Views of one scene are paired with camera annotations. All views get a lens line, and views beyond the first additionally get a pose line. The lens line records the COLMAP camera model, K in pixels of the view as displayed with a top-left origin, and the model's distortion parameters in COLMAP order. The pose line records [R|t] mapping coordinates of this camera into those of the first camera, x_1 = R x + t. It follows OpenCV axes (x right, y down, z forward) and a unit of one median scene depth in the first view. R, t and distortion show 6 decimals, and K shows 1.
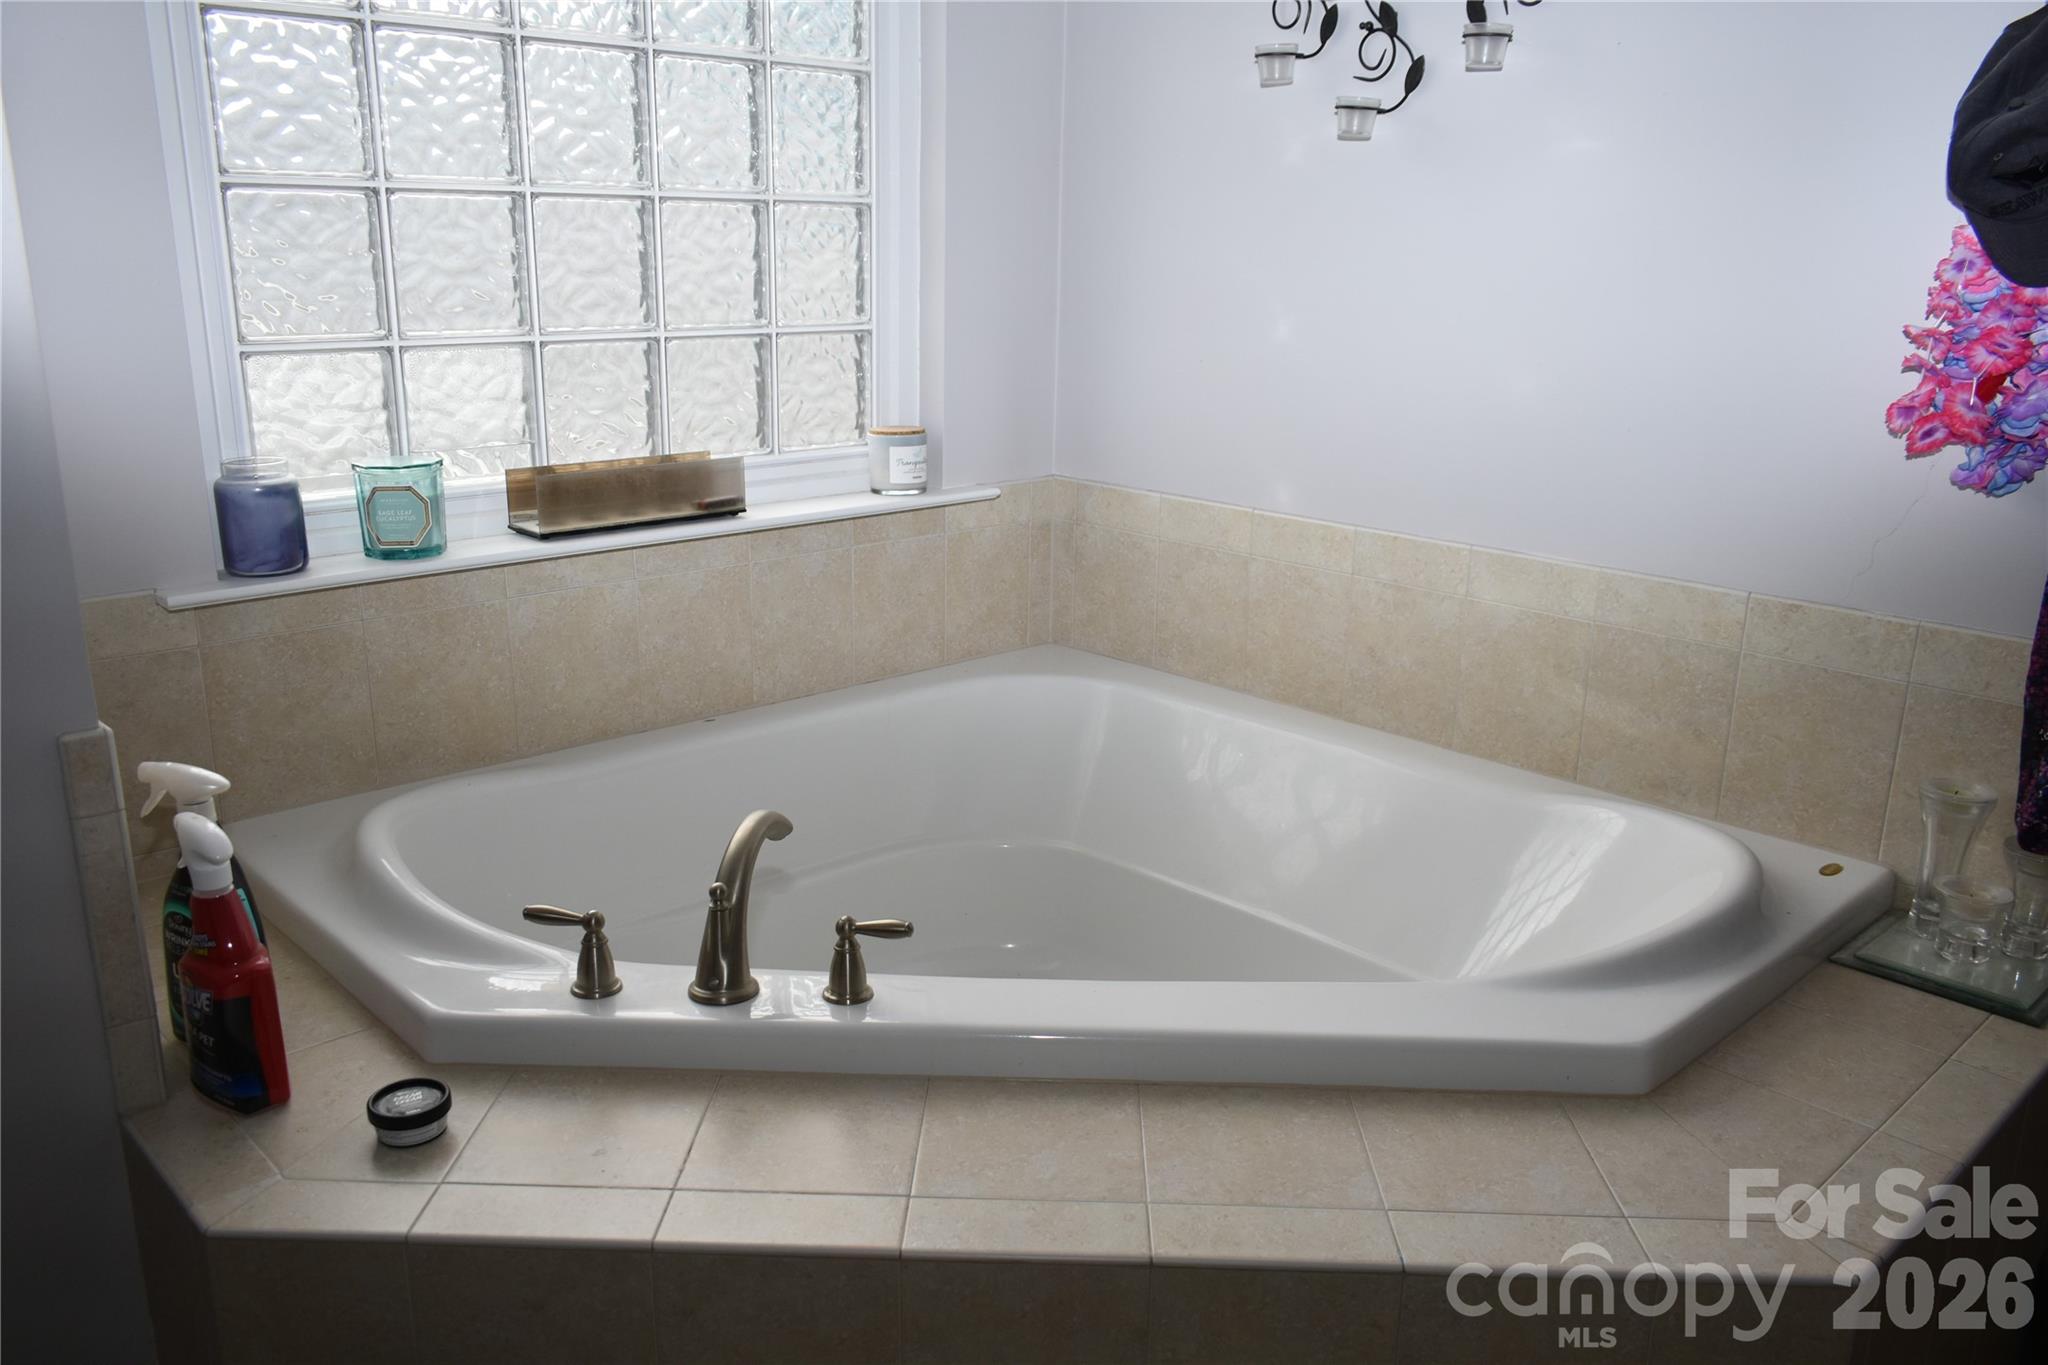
lens RADIAL K [[1592.1, 0, 1027.9], [0, 1592.1, 680.7], [0, 0, 1]] dist [-0.005838, 0.002810]
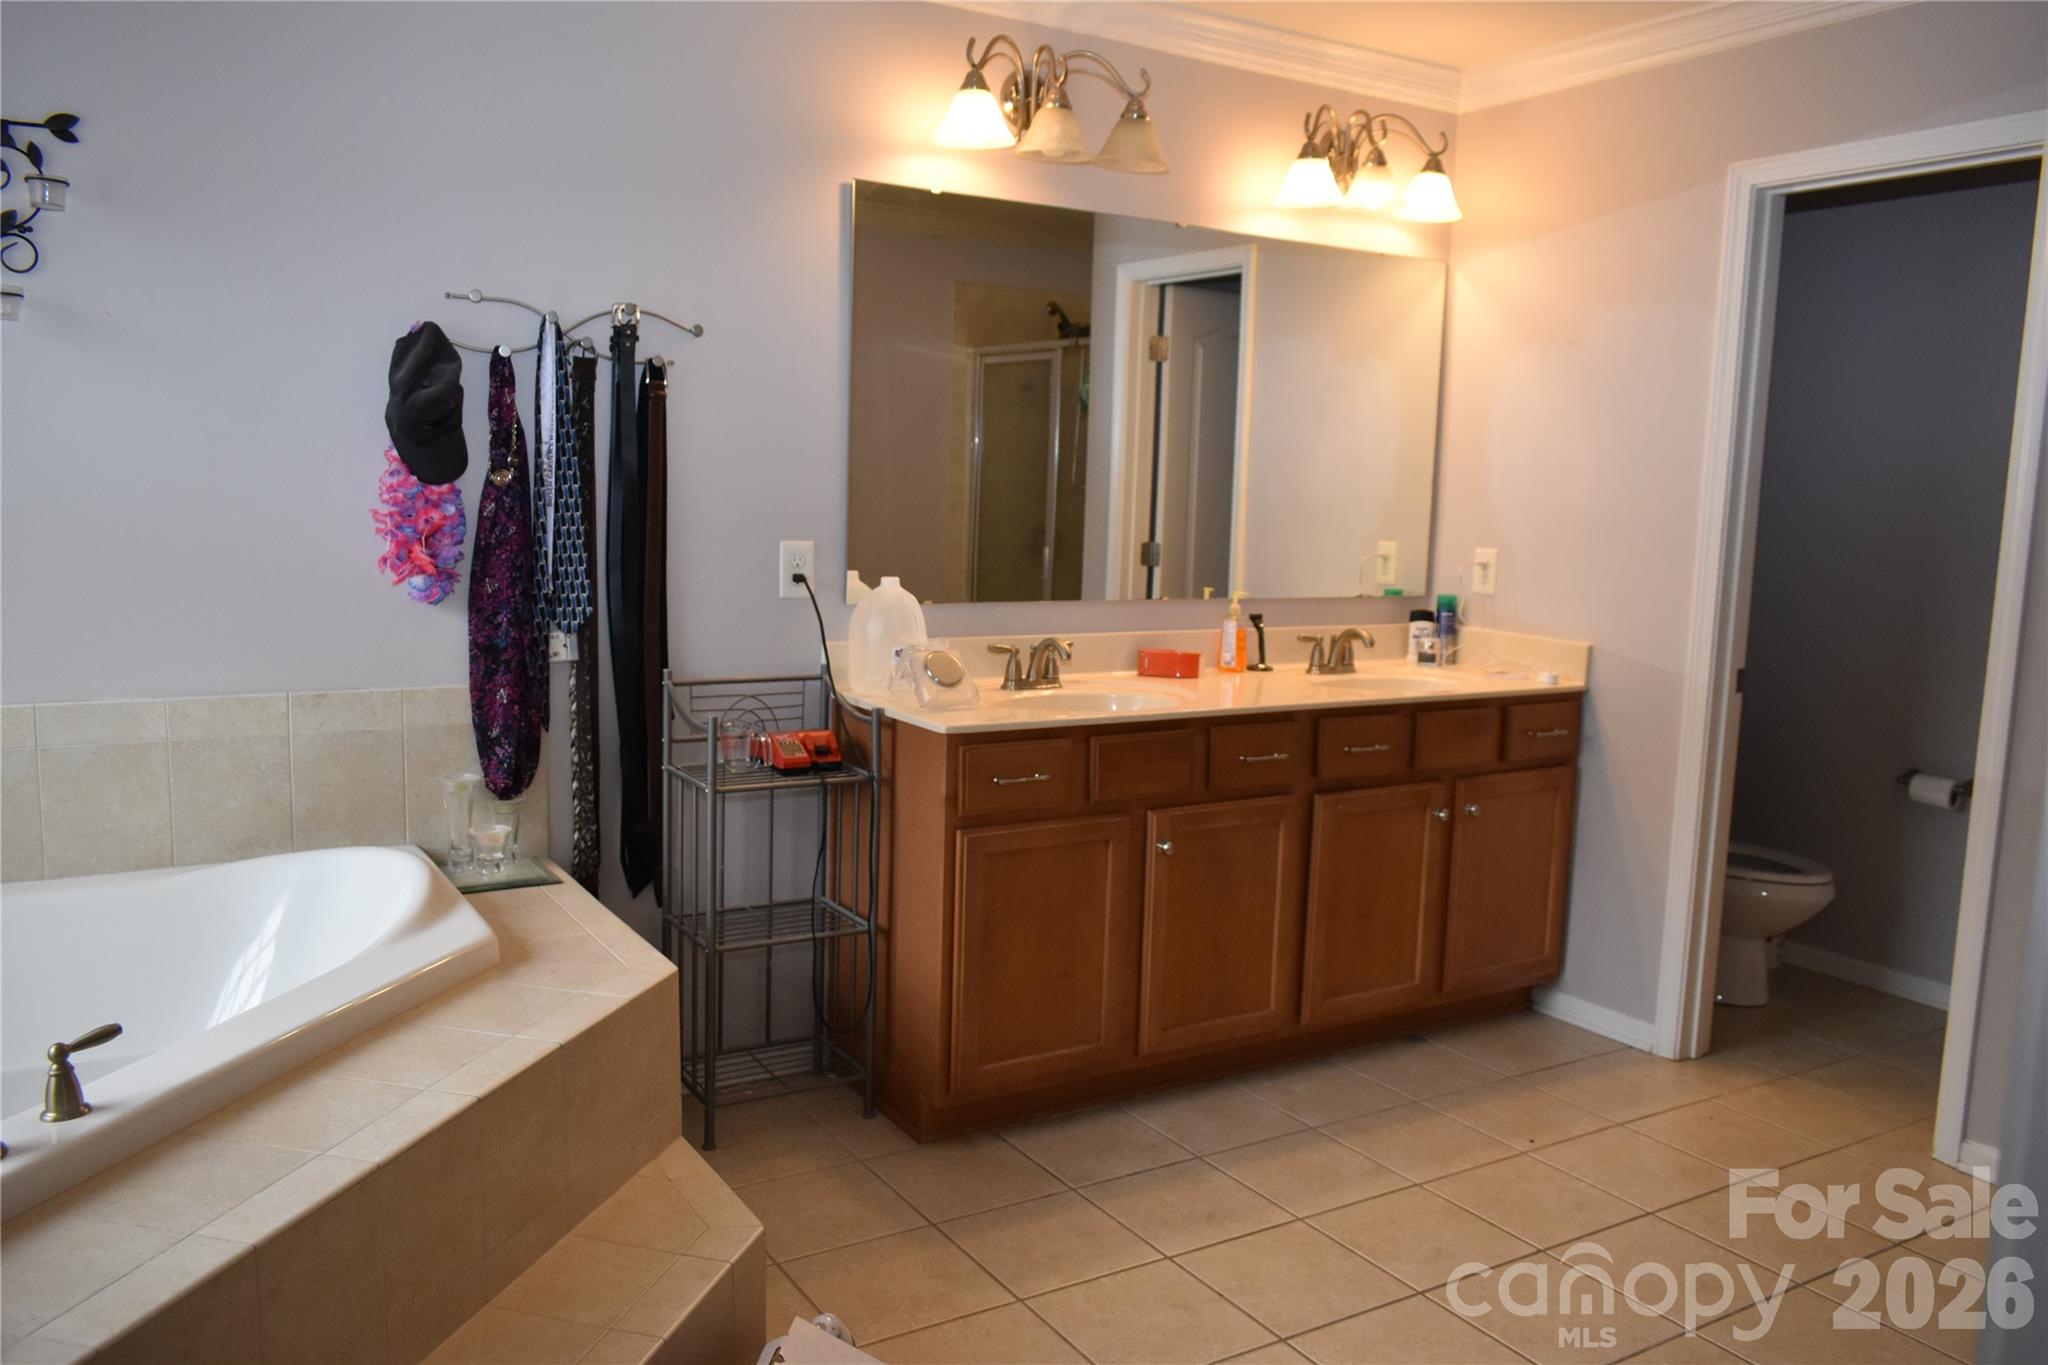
lens RADIAL K [[1592.1, 0, 1027.9], [0, 1592.1, 680.7], [0, 0, 1]] dist [-0.005838, 0.002810]
pose [[0.207500, -0.134603, 0.968930, -0.928267], [0.244170, 0.966264, 0.081943, -0.022709], [-0.947272, 0.219581, 0.233366, 0.018746]]
